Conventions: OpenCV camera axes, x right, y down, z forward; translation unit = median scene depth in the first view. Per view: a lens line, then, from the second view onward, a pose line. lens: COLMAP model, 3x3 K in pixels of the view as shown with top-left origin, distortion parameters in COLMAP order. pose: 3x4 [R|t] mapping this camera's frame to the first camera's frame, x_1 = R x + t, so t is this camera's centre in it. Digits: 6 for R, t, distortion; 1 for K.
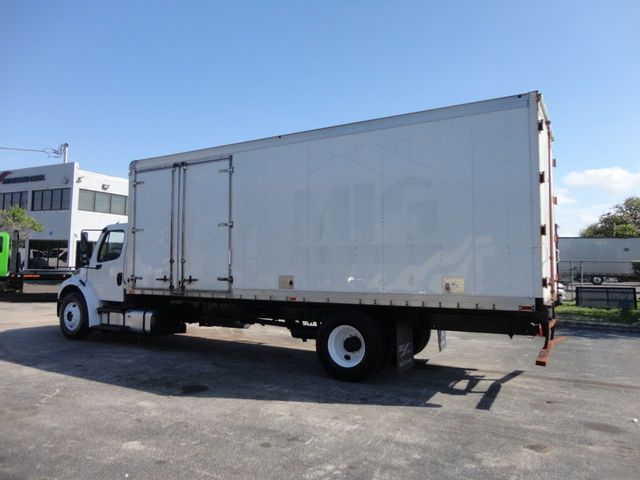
lens RADIAL K [[469.5, 0, 317.5], [0, 469.5, 240.6], [0, 0, 1]] dist [-0.020195, 0.021698]
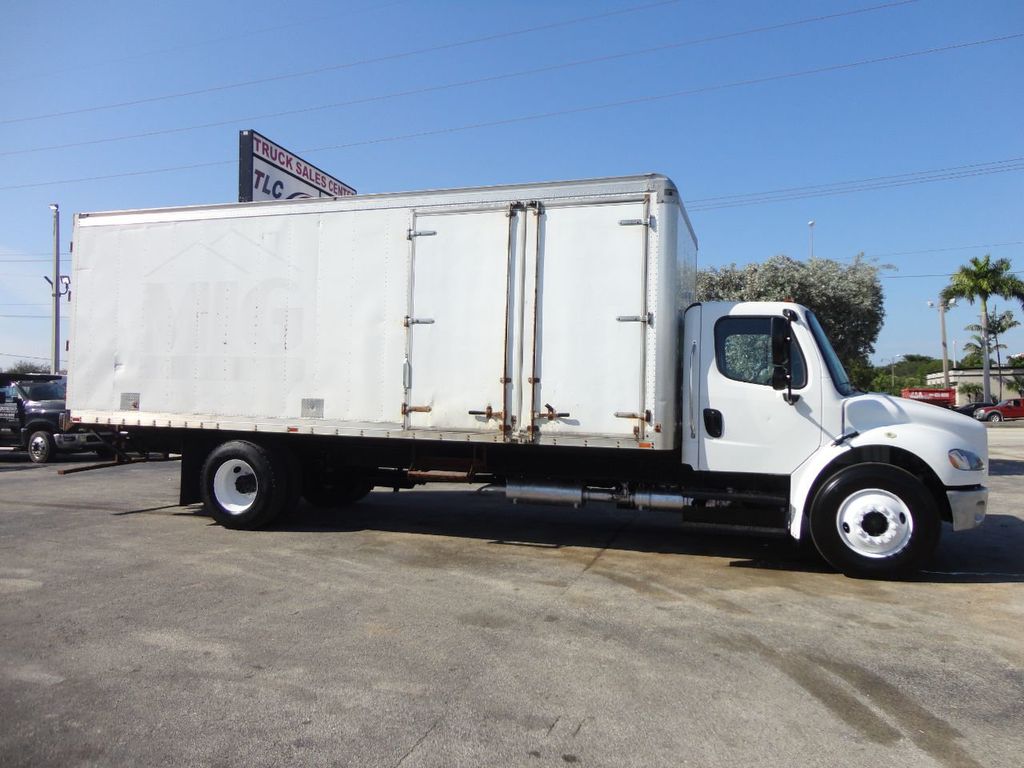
lens RADIAL K [[751.2, 0, 514.5], [0, 751.2, 383.0], [0, 0, 1]] dist [-0.020195, 0.021698]
pose [[0.975524, 0.026054, 0.218344, -0.476234], [-0.035174, 0.998659, 0.037986, 0.012400], [-0.217061, -0.044737, 0.975132, 0.134085]]
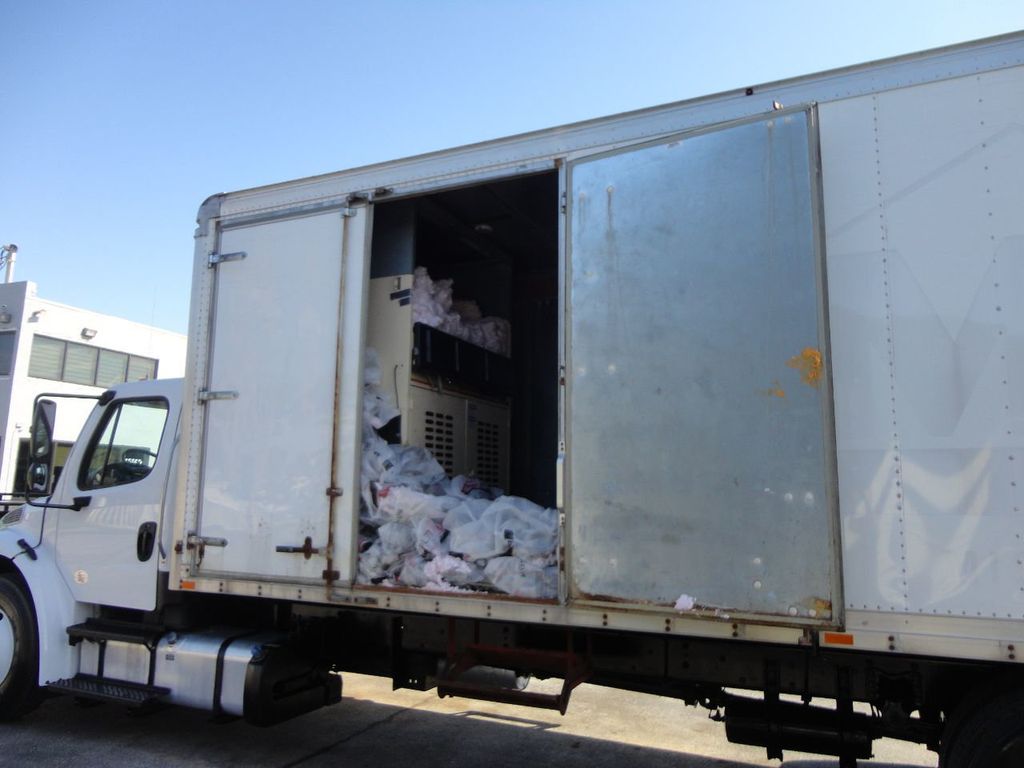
lens RADIAL K [[751.2, 0, 508.0], [0, 751.2, 380.3], [0, 0, 1]] dist [-0.020195, 0.021698]
pose [[0.994670, 0.027711, 0.099314, -0.237727], [-0.017951, 0.995039, -0.097855, 0.015986], [-0.101533, 0.095550, 0.990233, 0.462845]]
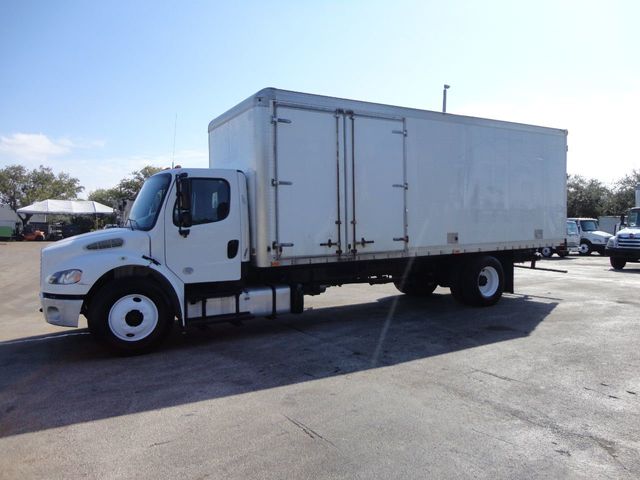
lens RADIAL K [[469.5, 0, 319.7], [0, 469.5, 241.0], [0, 0, 1]] dist [-0.020195, 0.021698]
pose [[0.490319, -0.043357, 0.870464, -1.052711], [-0.028110, 0.997456, 0.065516, 0.021152], [-0.871090, -0.056592, 0.487853, 0.580806]]
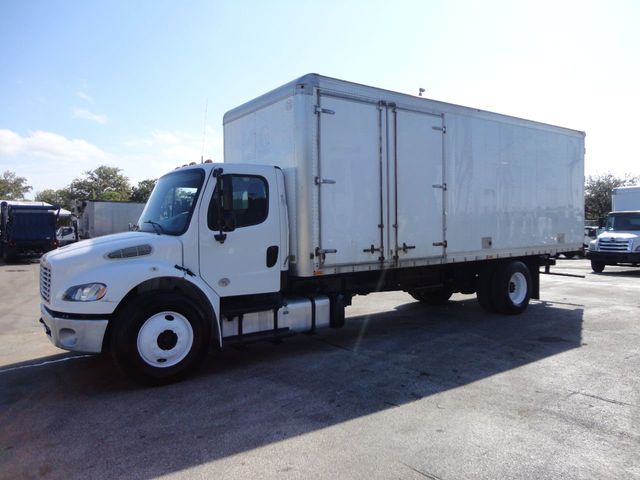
lens RADIAL K [[469.5, 0, 321.3], [0, 469.5, 240.4], [0, 0, 1]] dist [-0.020195, 0.021698]
pose [[0.404608, -0.037425, 0.913724, -1.037869], [-0.032604, 0.997937, 0.055312, 0.026546], [-0.913909, -0.052171, 0.402553, 0.745404]]
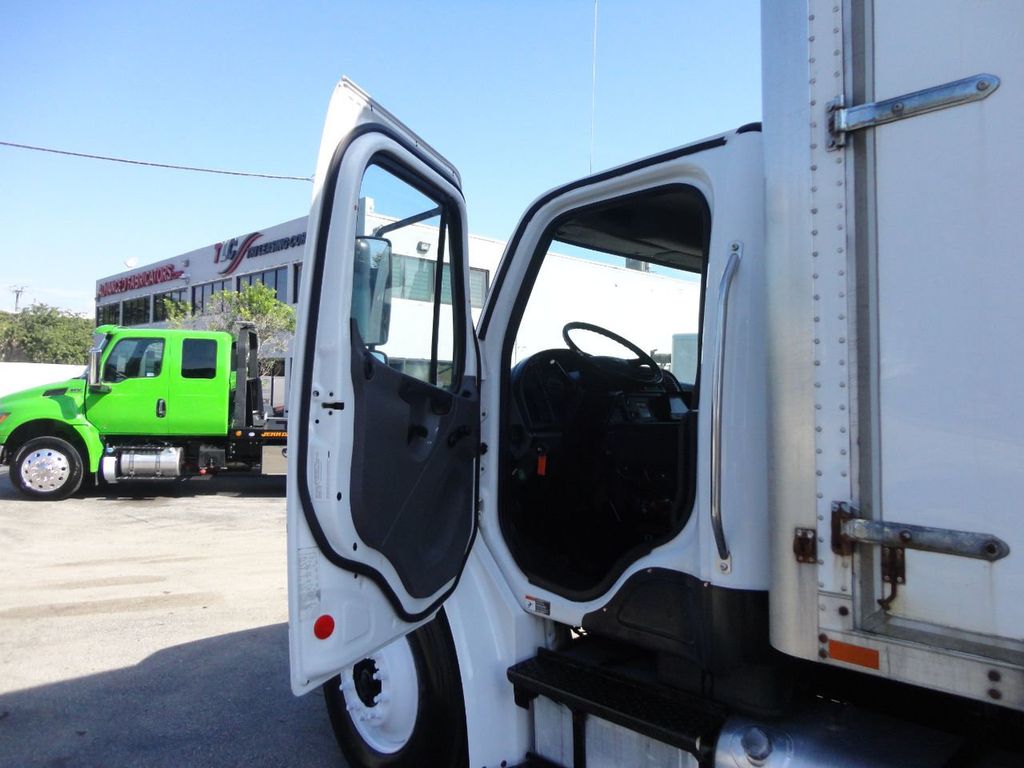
lens RADIAL K [[751.2, 0, 512.5], [0, 751.2, 380.5], [0, 0, 1]] dist [-0.020195, 0.021698]
pose [[0.958357, -0.013006, -0.285277, -0.434128], [0.019084, 0.999646, 0.018536, 0.038782], [0.284935, -0.023208, 0.958266, 0.822698]]
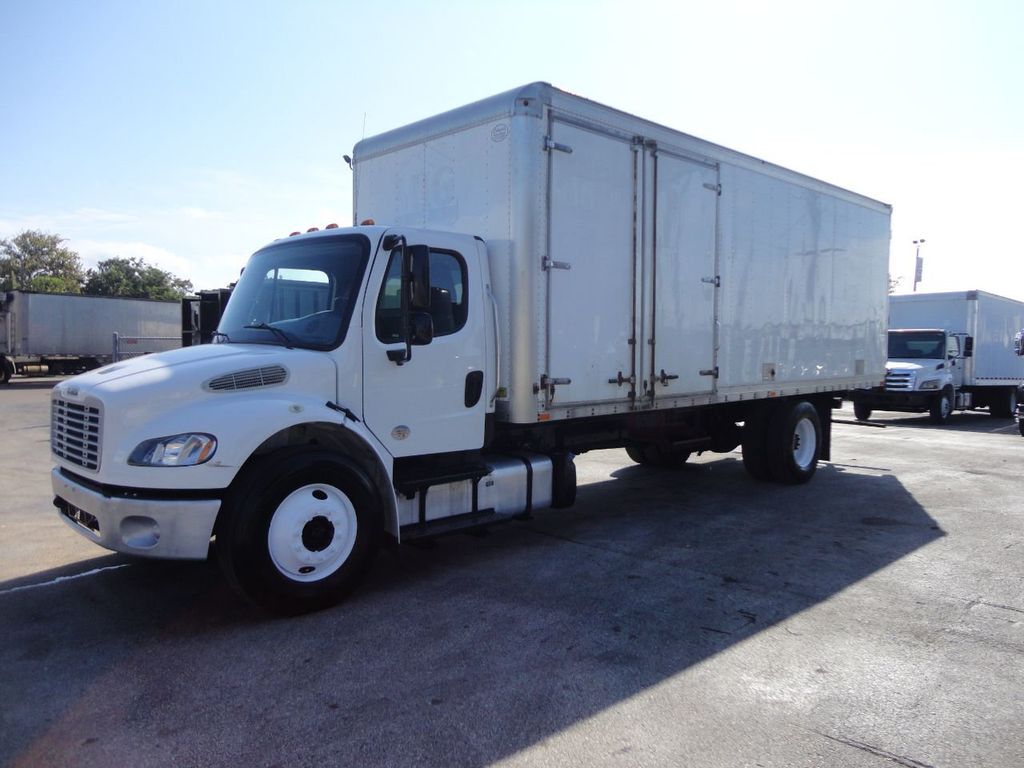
lens RADIAL K [[751.2, 0, 514.9], [0, 751.2, 385.3], [0, 0, 1]] dist [-0.020195, 0.021698]
pose [[0.265931, -0.055102, 0.962416, -1.054998], [-0.053607, 0.995975, 0.071836, 0.038270], [-0.962500, -0.070695, 0.261907, 0.878701]]
